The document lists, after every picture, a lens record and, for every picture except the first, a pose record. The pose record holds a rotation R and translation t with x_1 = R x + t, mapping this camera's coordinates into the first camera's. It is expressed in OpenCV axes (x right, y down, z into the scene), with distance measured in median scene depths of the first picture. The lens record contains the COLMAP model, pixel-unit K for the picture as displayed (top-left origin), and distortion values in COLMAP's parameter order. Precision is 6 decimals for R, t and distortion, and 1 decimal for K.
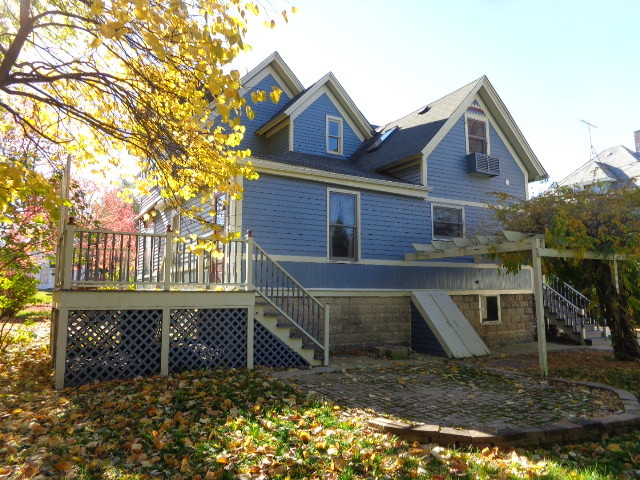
lens RADIAL K [[474.5, 0, 320.1], [0, 474.5, 239.0], [0, 0, 1]] dist [-0.004358, 0.003459]
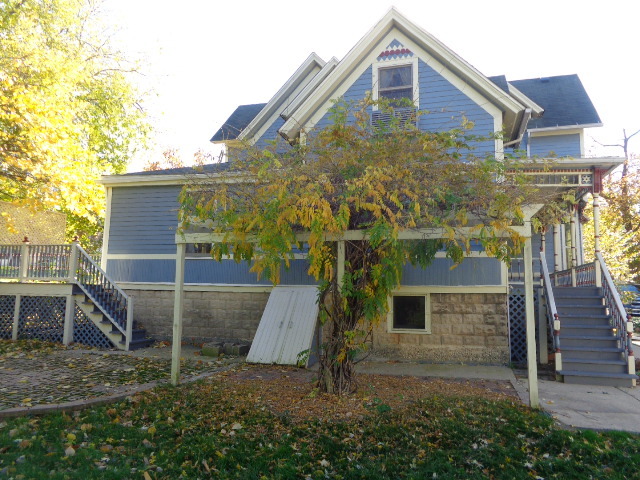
lens RADIAL K [[474.5, 0, 319.7], [0, 474.5, 239.3], [0, 0, 1]] dist [-0.004358, 0.003459]
pose [[0.696265, -0.065143, -0.714822, 0.958719], [0.063541, 0.997557, -0.029018, 0.054267], [0.714967, -0.025216, 0.698704, 0.456367]]
